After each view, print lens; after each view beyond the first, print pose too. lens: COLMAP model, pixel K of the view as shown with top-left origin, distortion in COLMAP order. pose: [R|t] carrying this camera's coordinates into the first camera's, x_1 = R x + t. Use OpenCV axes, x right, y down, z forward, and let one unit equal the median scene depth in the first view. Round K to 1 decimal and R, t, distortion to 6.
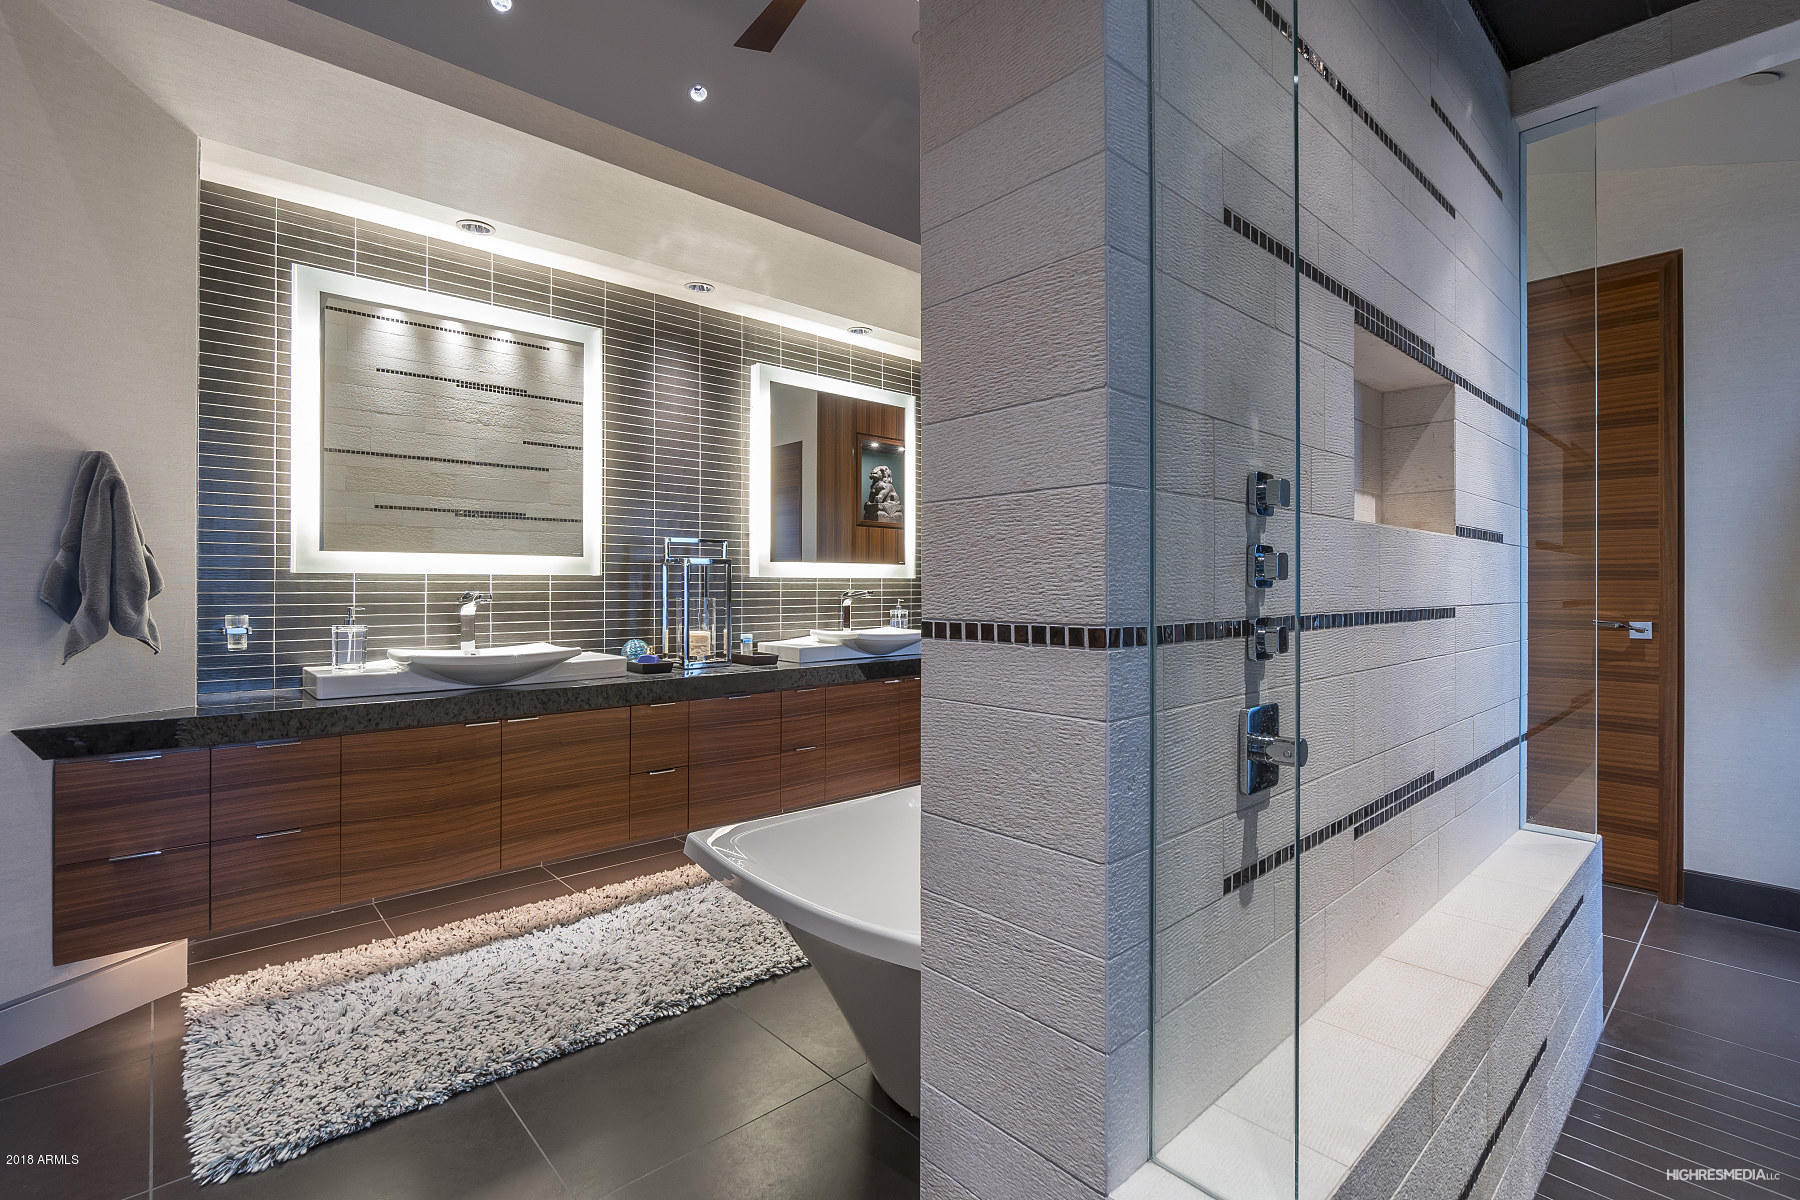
lens RADIAL K [[807.4, 0, 900.0], [0, 807.4, 600.0], [0, 0, 1]] dist [0.000856, 0.000055]
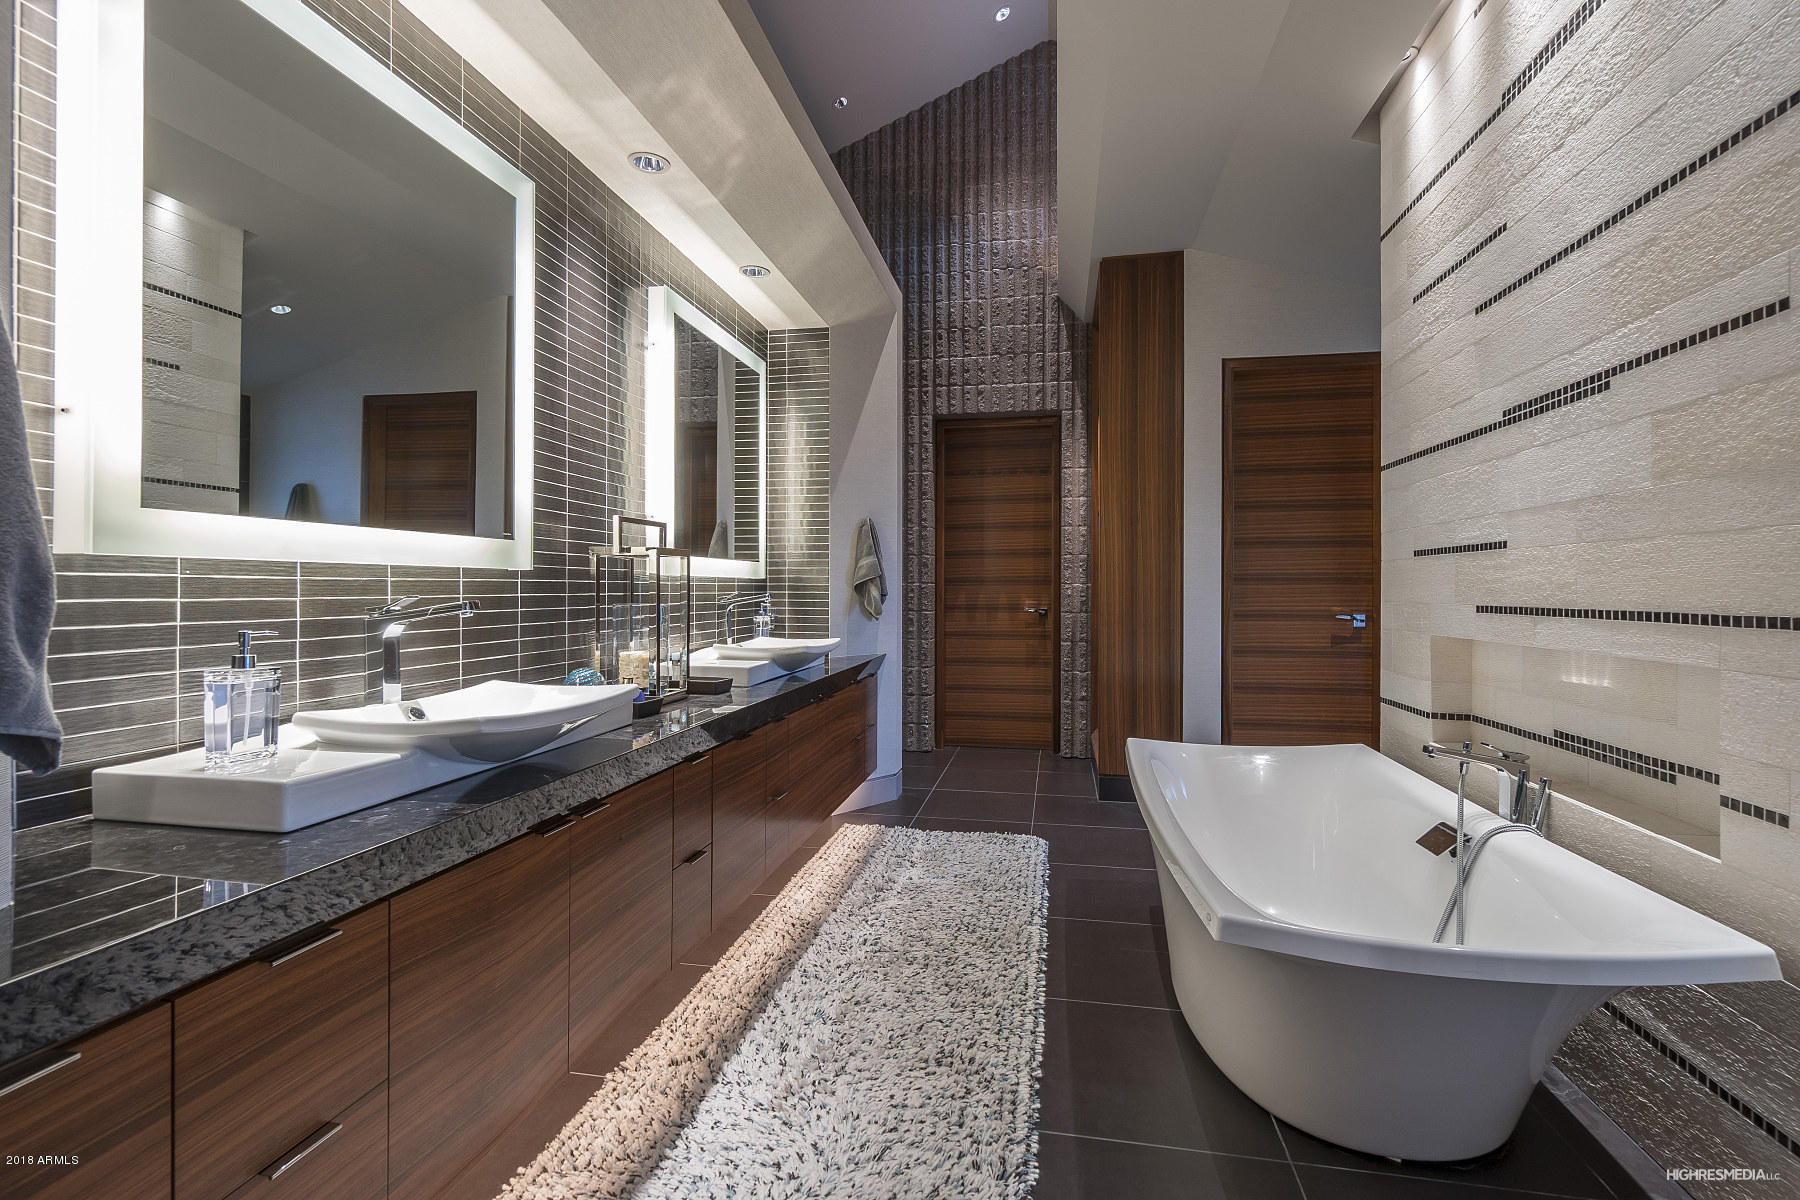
lens RADIAL K [[831.4, 0, 900.0], [0, 831.4, 600.0], [0, 0, 1]] dist [0.000994, 0.000090]
pose [[0.800523, -0.006589, 0.599266, -0.533327], [0.008409, 0.999965, -0.000238, -0.004186], [-0.599243, 0.005230, 0.800550, 0.304008]]
